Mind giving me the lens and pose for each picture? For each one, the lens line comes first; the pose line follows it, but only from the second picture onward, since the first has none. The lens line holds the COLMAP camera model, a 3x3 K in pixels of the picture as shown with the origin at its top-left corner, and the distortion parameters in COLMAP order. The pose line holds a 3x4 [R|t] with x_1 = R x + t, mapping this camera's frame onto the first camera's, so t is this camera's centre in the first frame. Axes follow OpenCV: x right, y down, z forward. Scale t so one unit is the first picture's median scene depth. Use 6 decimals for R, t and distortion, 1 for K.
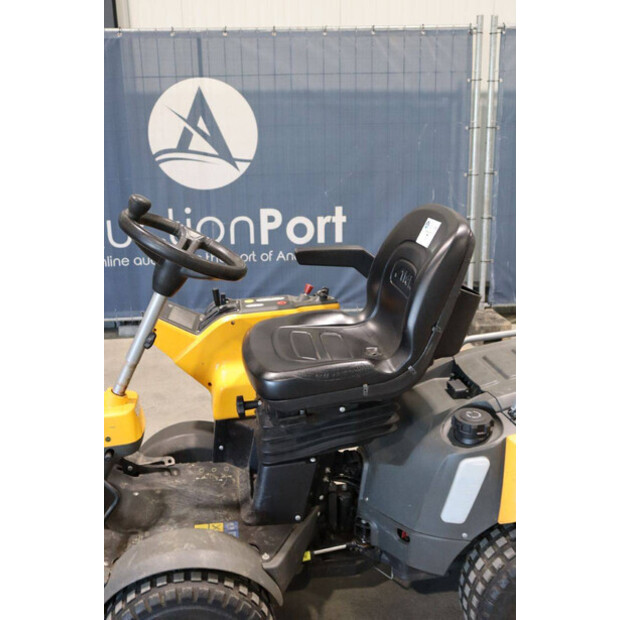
lens RADIAL K [[665.8, 0, 306.9], [0, 665.8, 309.1], [0, 0, 1]] dist [-0.026875, 0.000000]
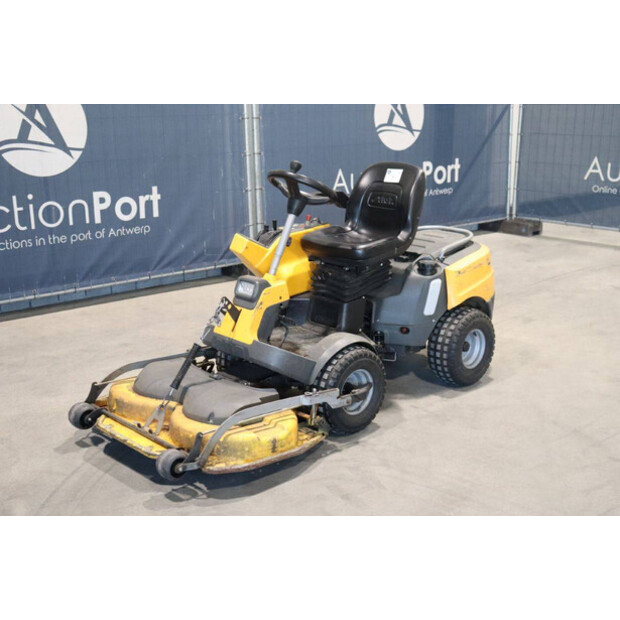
lens RADIAL K [[846.0, 0, 310.1], [0, 846.0, 311.9], [0, 0, 1]] dist [0.063548, 0.000000]
pose [[0.805138, -0.142272, 0.575770, -1.385032], [0.161216, 0.986748, 0.018385, 0.181595], [-0.570756, 0.078021, 0.817405, -0.810641]]
